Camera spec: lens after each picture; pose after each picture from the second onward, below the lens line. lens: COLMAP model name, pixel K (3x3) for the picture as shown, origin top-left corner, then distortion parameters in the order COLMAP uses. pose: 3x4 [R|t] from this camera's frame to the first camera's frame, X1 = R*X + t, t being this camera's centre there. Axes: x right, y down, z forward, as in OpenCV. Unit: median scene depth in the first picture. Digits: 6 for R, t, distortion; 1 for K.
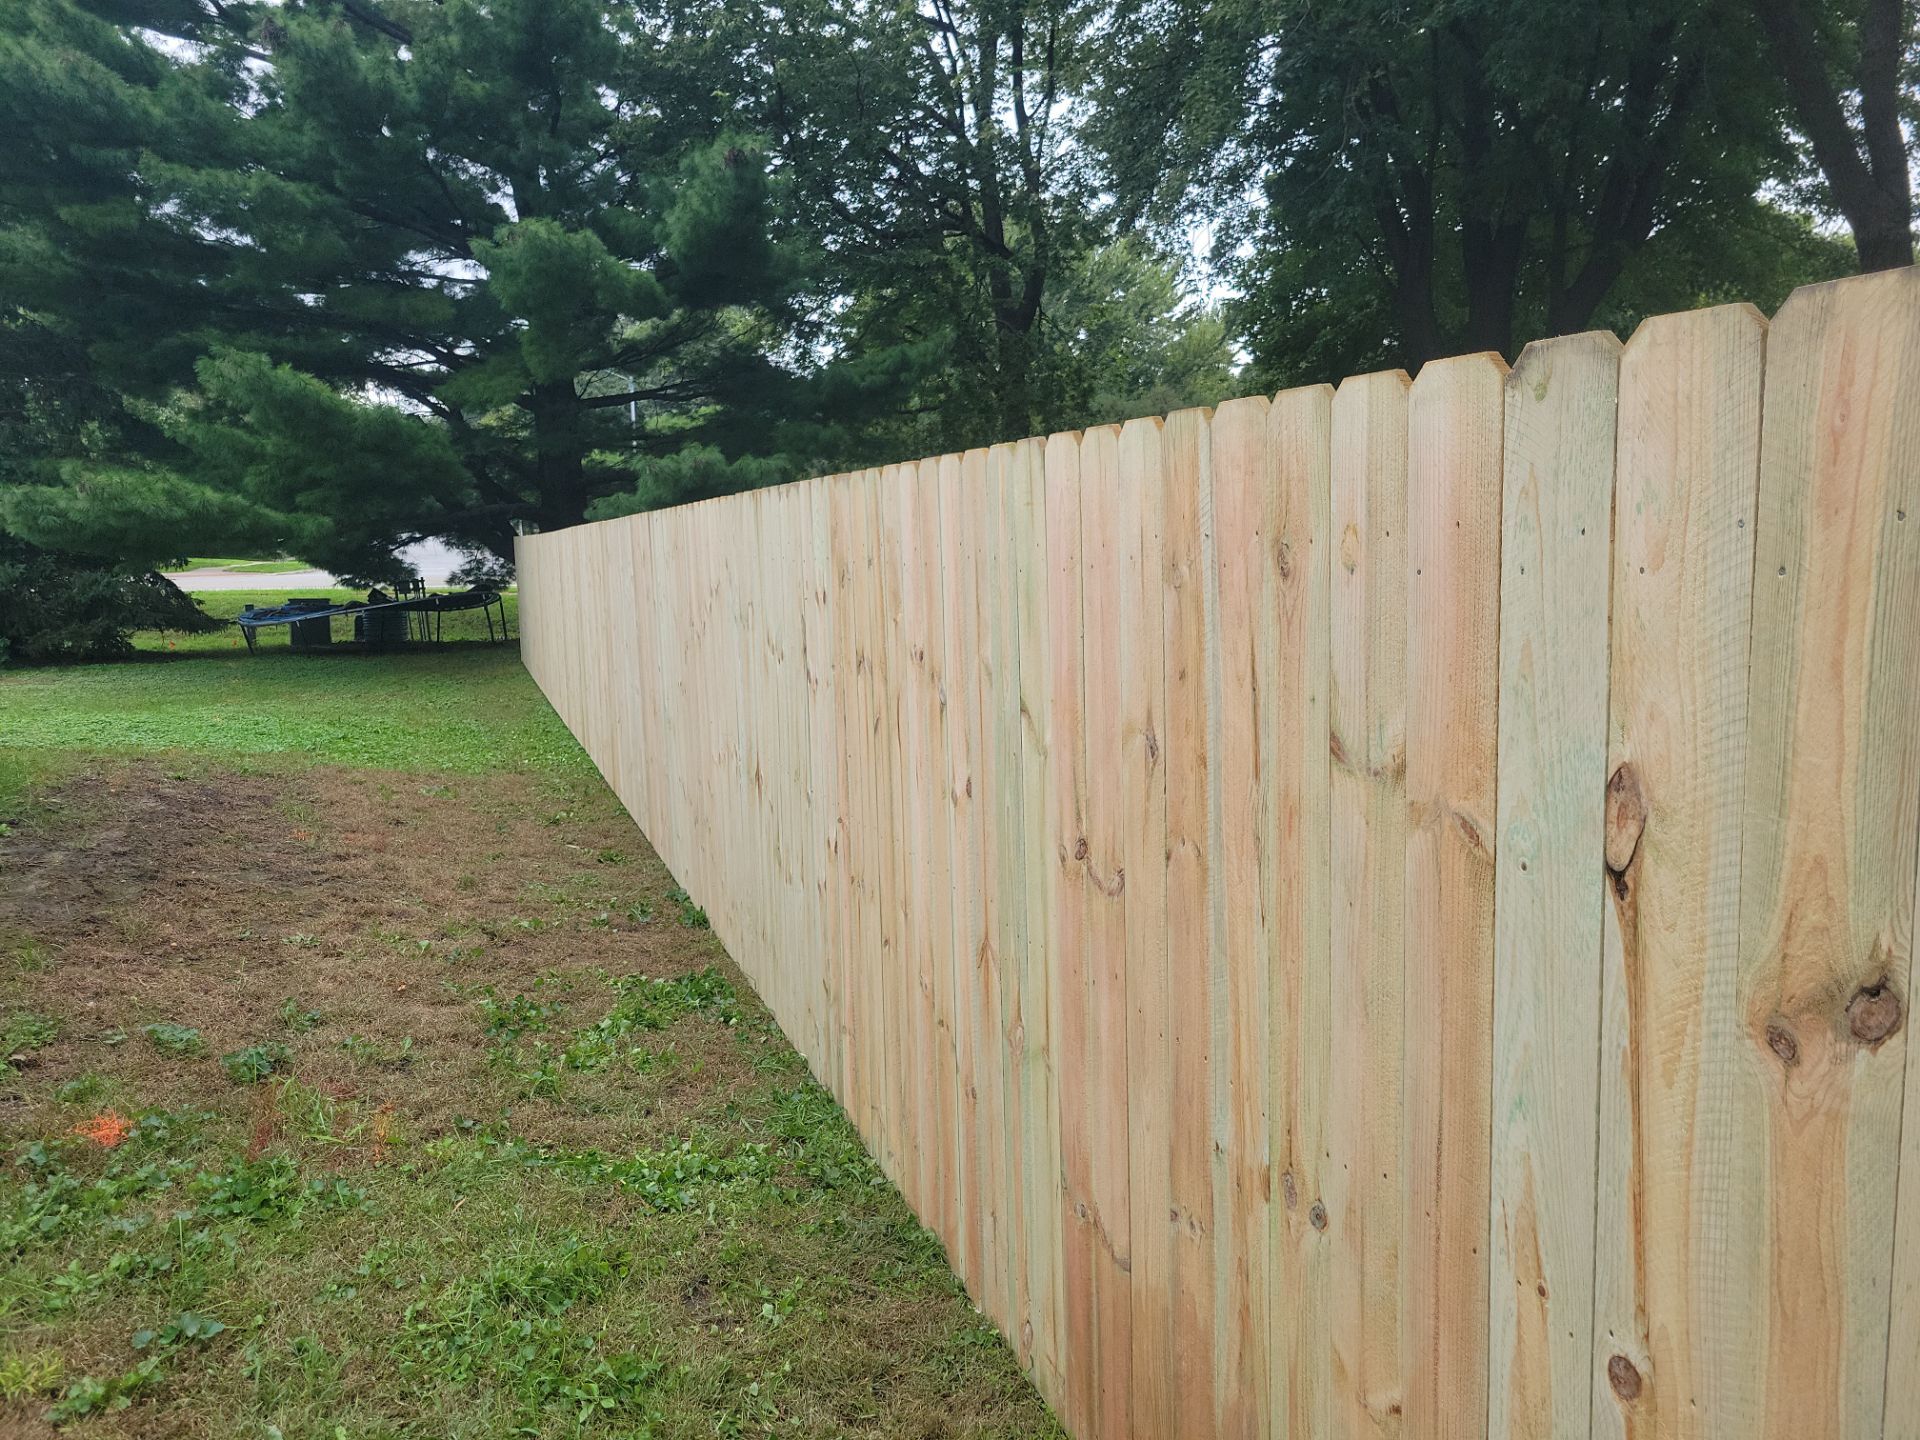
lens RADIAL K [[1428.9, 0, 952.9], [0, 1428.9, 715.6], [0, 0, 1]] dist [0.050987, -0.026034]
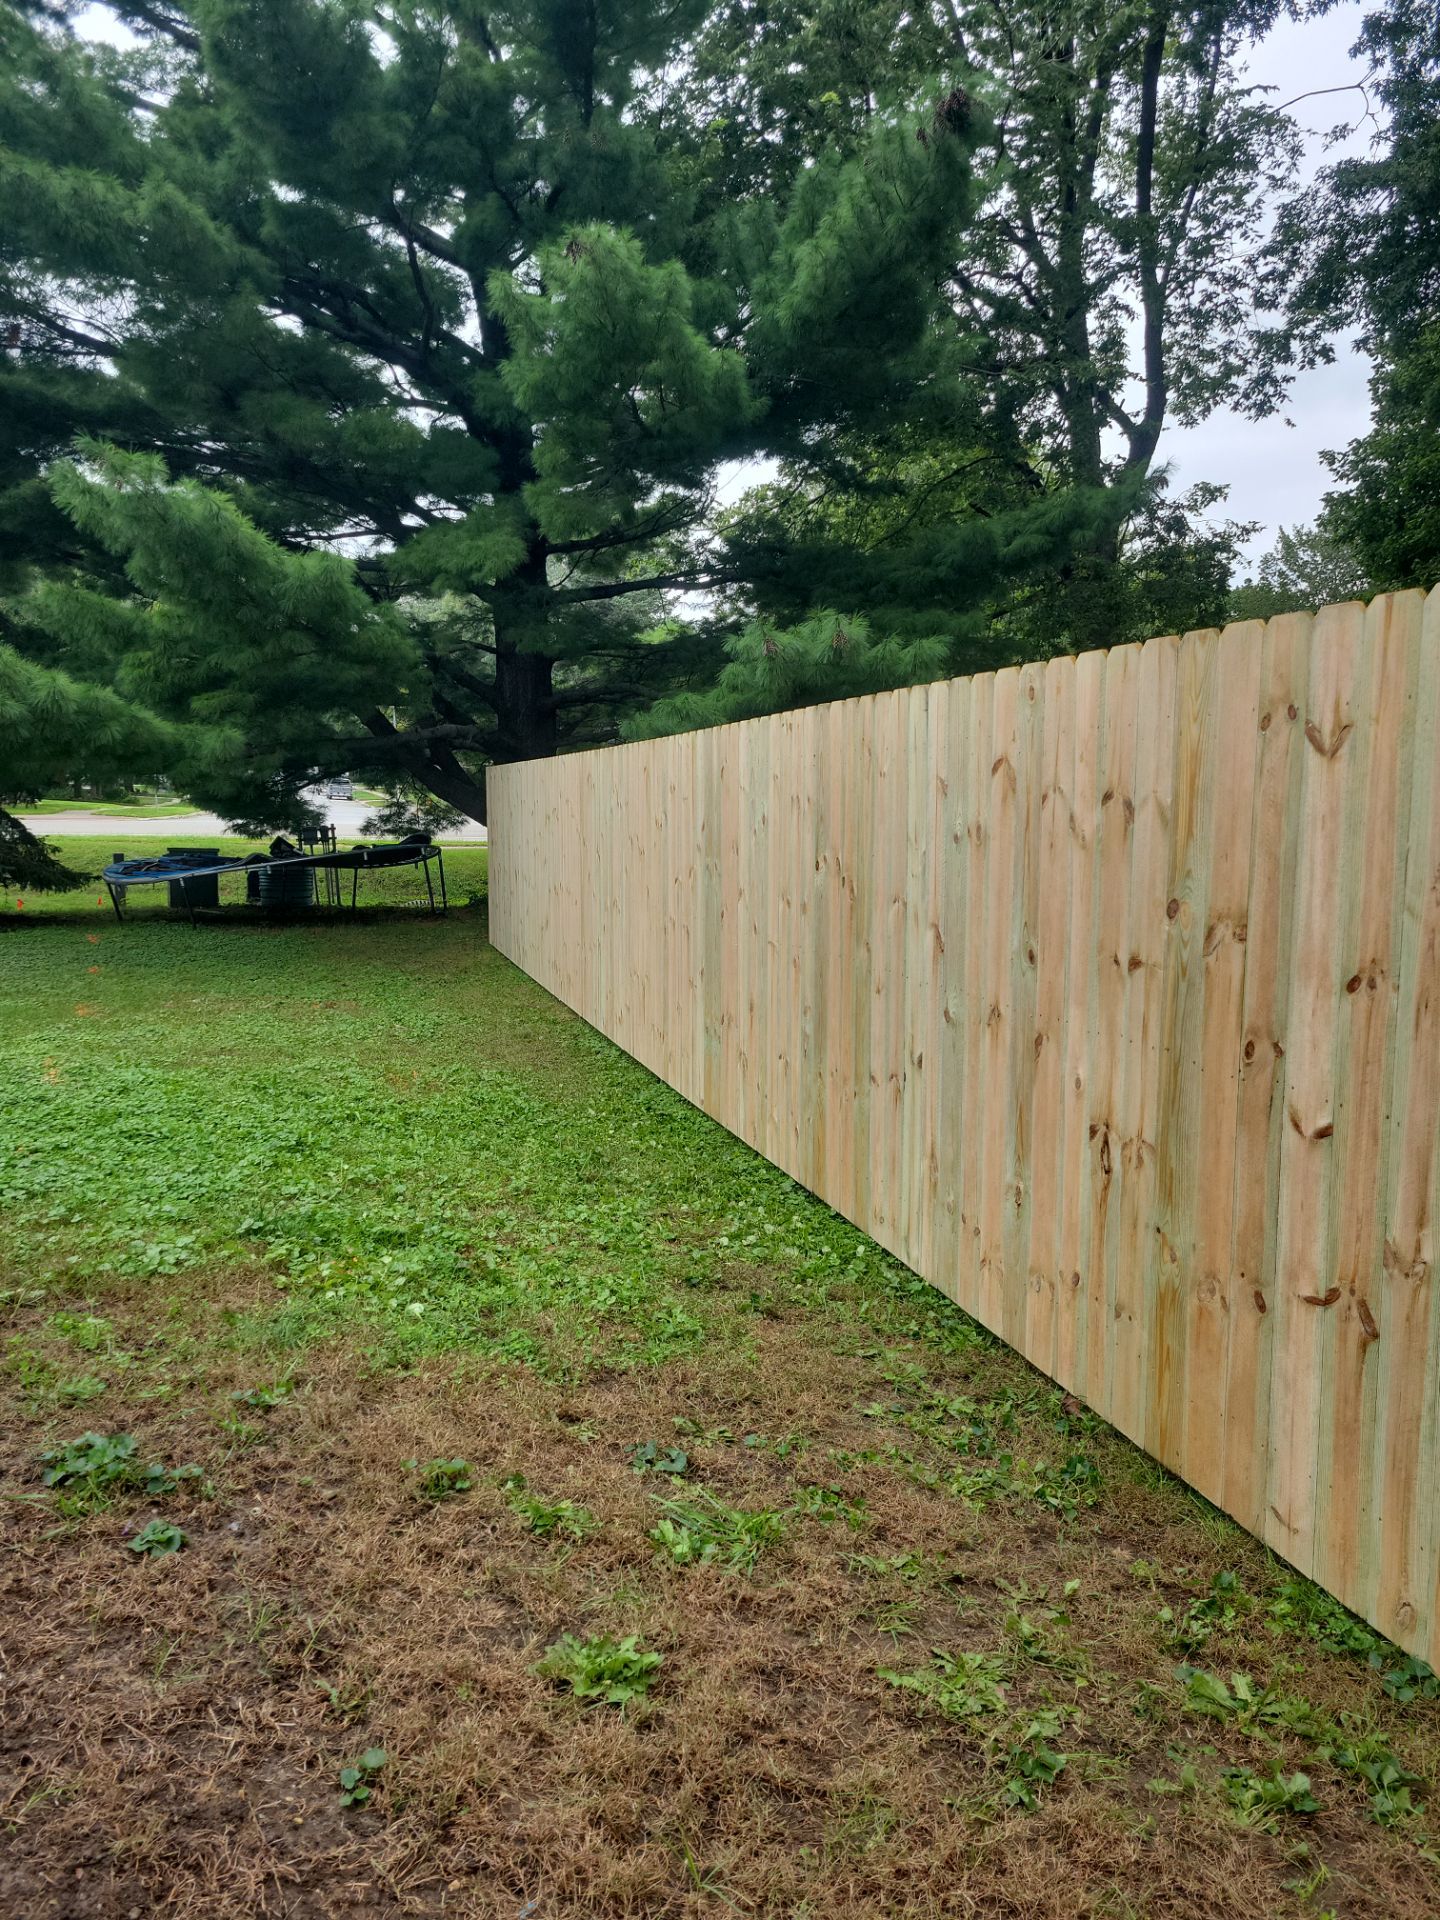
lens RADIAL K [[1428.9, 0, 708.5], [0, 1428.9, 947.2], [0, 0, 1]] dist [0.050987, -0.026034]
pose [[0.997699, 0.027325, -0.062052, -0.831439], [-0.028572, 0.999405, -0.019312, -0.144801], [0.061487, 0.021041, 0.997886, 1.703632]]
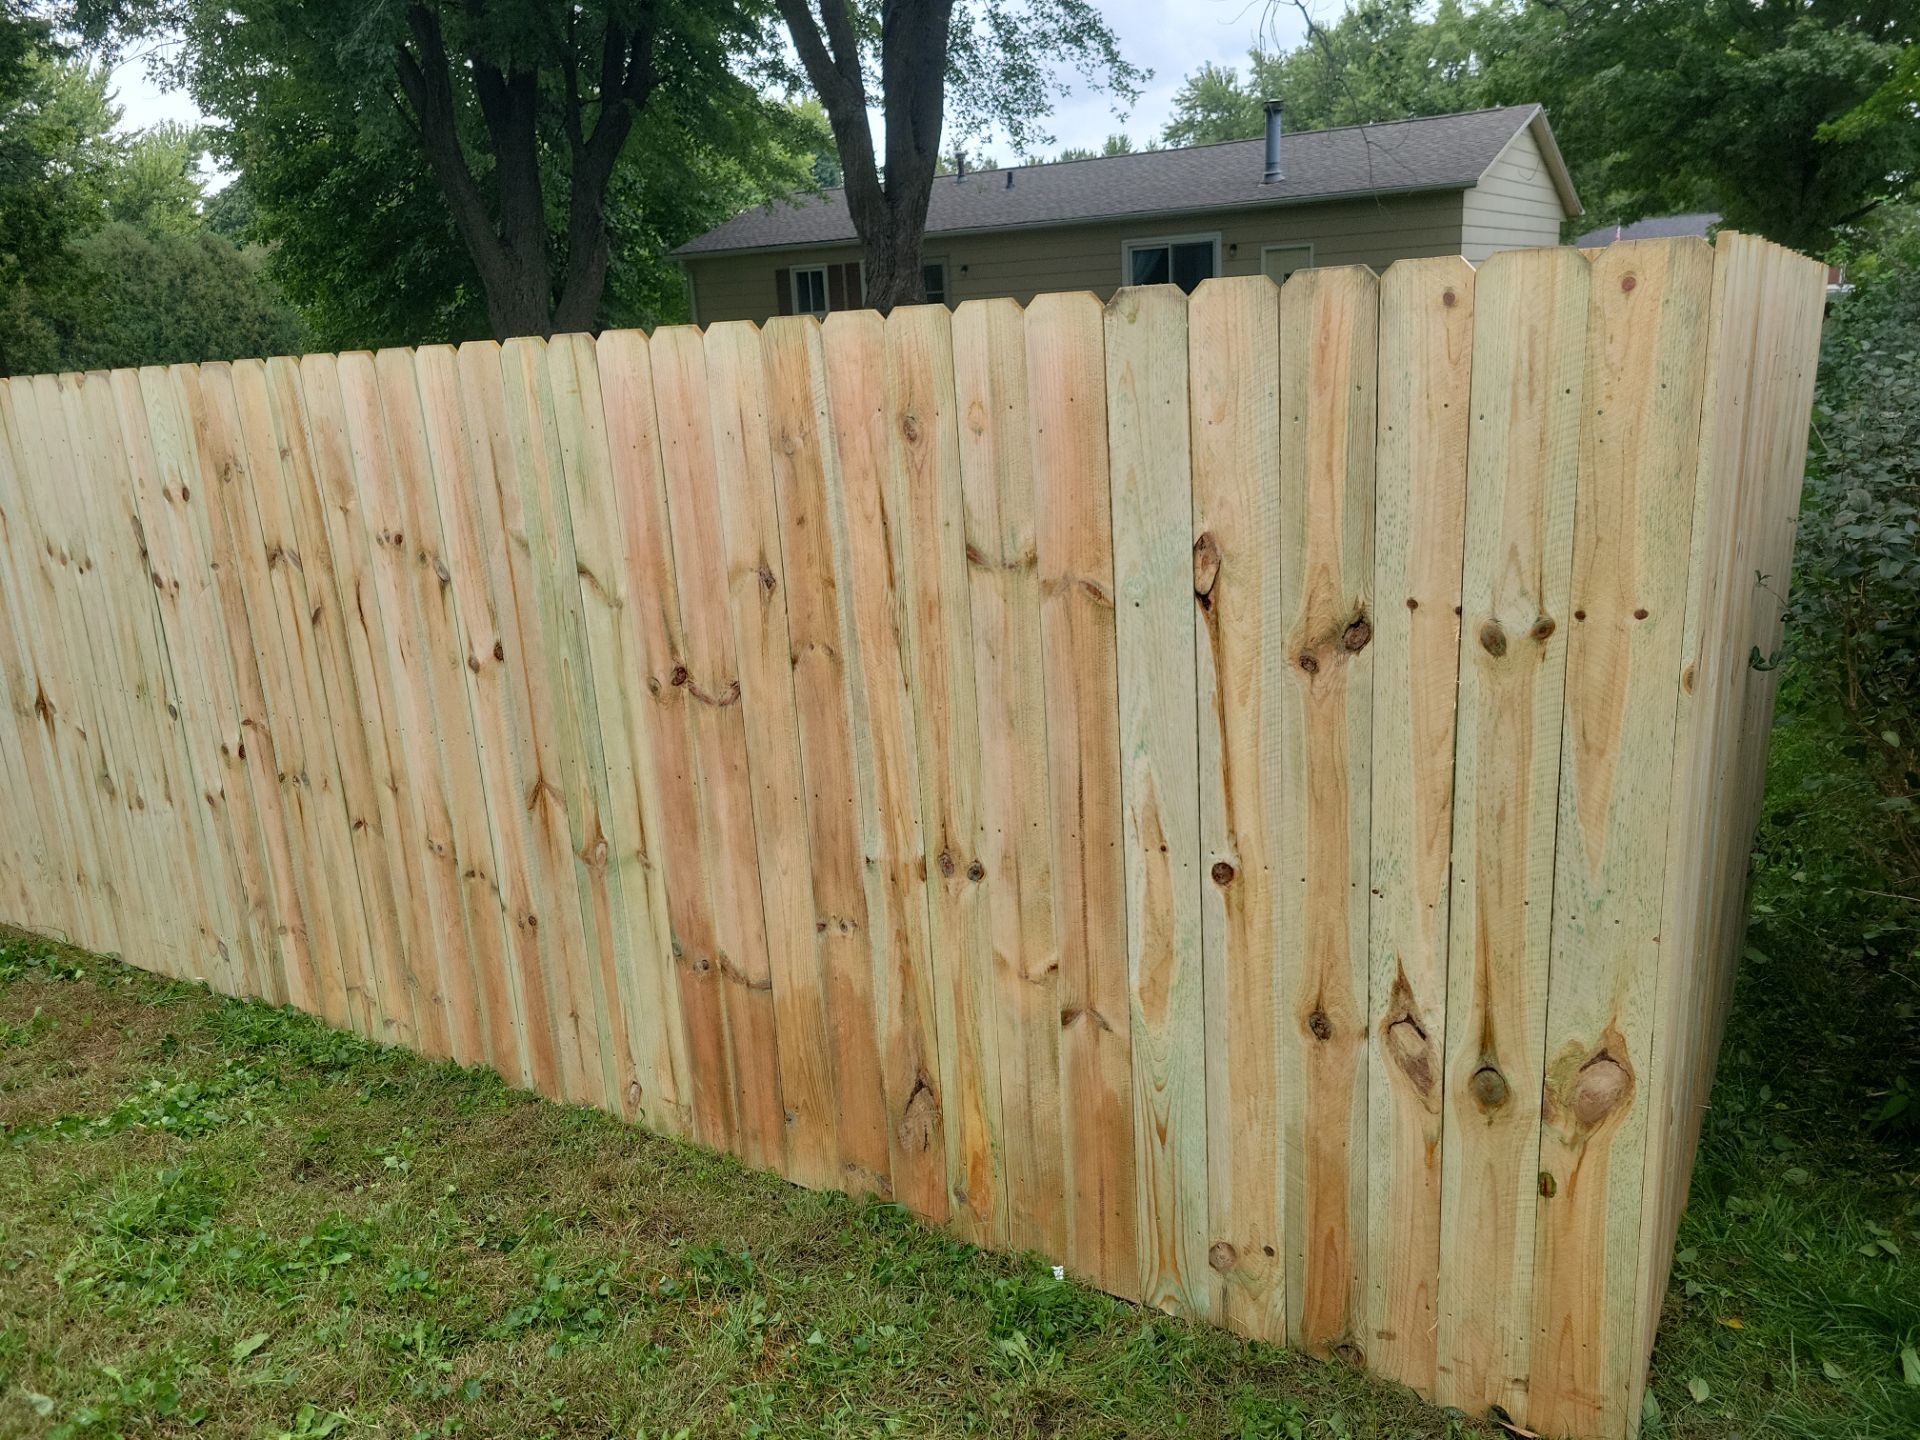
lens RADIAL K [[1428.9, 0, 953.1], [0, 1428.9, 700.0], [0, 0, 1]] dist [0.050987, -0.026034]
pose [[0.794805, -0.177918, 0.580198, -0.260063], [0.124556, 0.983530, 0.130973, -0.010596], [-0.593945, -0.031831, 0.803876, -0.074143]]
